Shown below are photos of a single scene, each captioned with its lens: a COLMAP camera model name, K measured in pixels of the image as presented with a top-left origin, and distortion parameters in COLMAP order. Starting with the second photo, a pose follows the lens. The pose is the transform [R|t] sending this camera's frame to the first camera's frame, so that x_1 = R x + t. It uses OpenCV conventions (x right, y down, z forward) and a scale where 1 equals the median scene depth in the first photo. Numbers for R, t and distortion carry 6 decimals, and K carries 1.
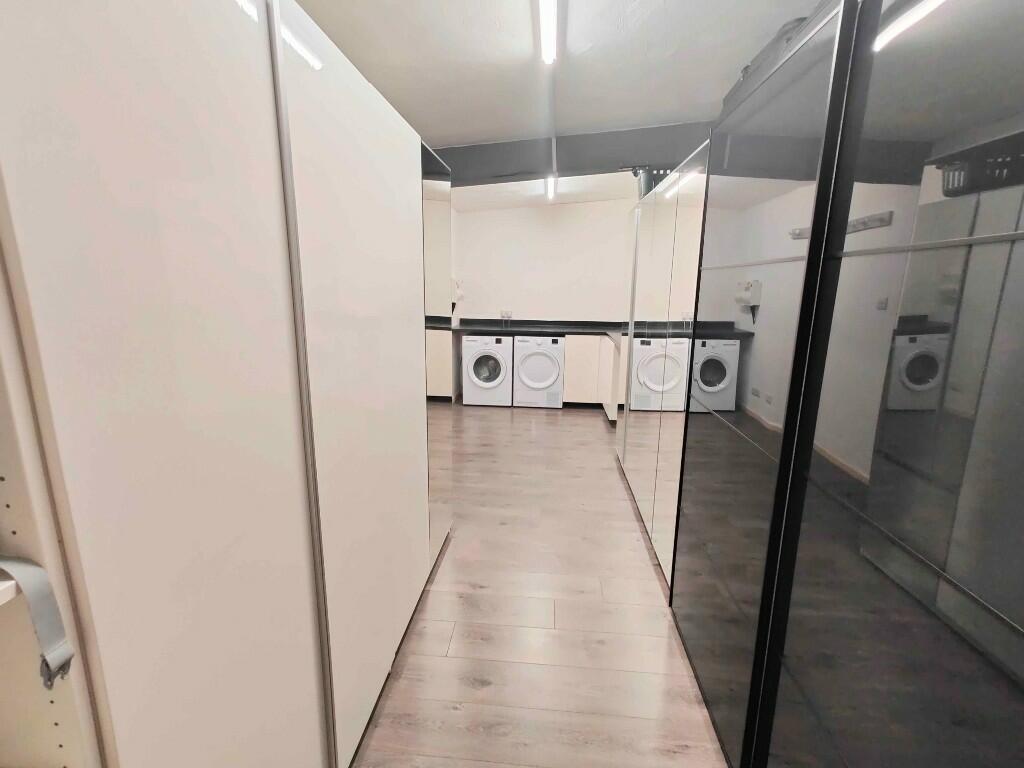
lens RADIAL K [[451.6, 0, 511.5], [0, 451.6, 379.9], [0, 0, 1]] dist [0.005608, -0.000362]
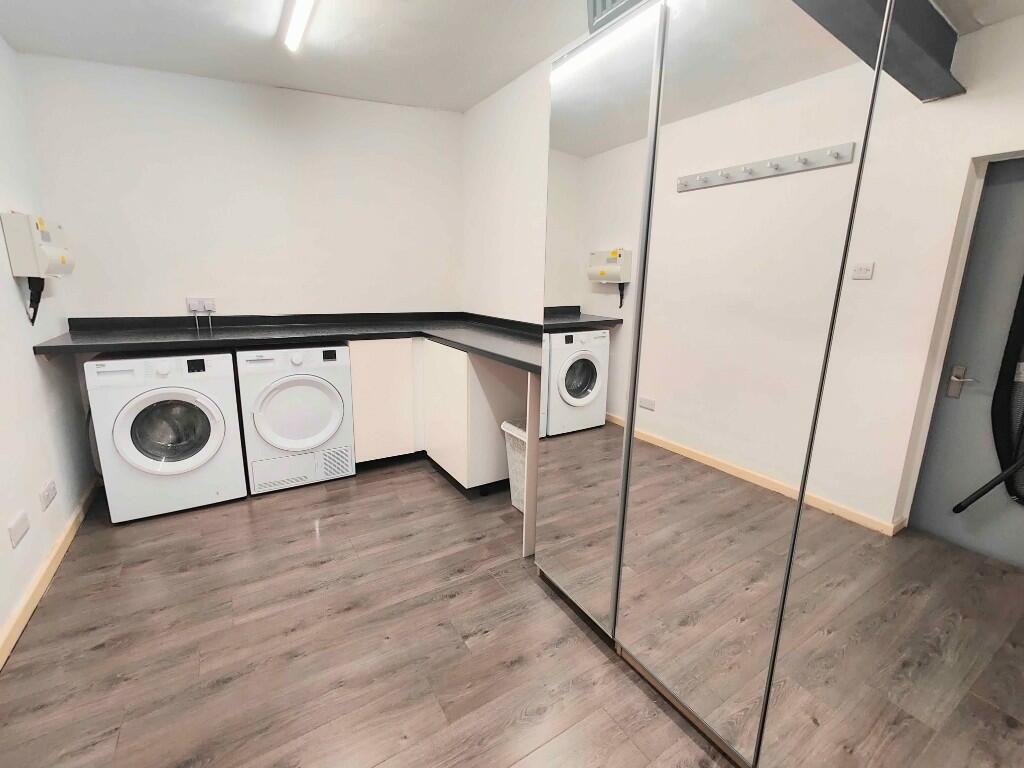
lens RADIAL K [[451.6, 0, 513.5], [0, 451.6, 378.3], [0, 0, 1]] dist [0.005608, -0.000362]
pose [[0.792540, -0.126706, 0.596511, -0.048320], [0.119407, 0.991485, 0.051956, -0.060026], [-0.598015, 0.030050, 0.800922, 0.454791]]
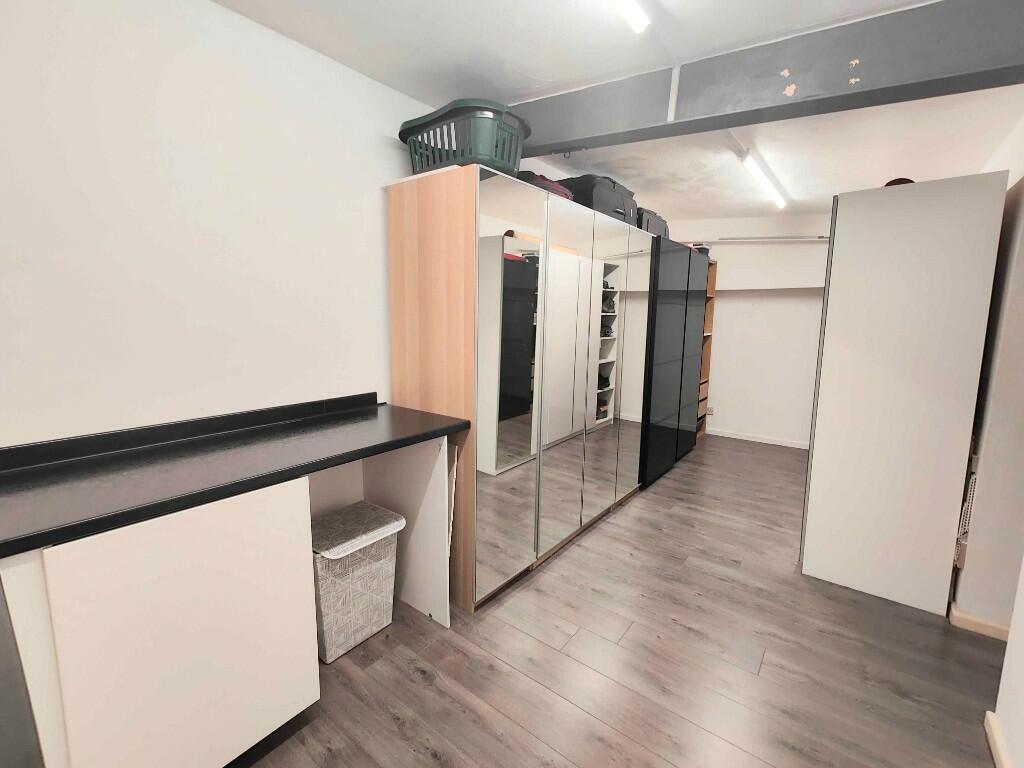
lens RADIAL K [[451.6, 0, 512.3], [0, 451.6, 381.2], [0, 0, 1]] dist [0.005608, -0.000362]
pose [[-0.848670, -0.086051, 0.521875, -0.053544], [0.095747, 0.945382, 0.311586, -0.265189], [-0.520184, 0.314402, -0.794078, 1.263766]]
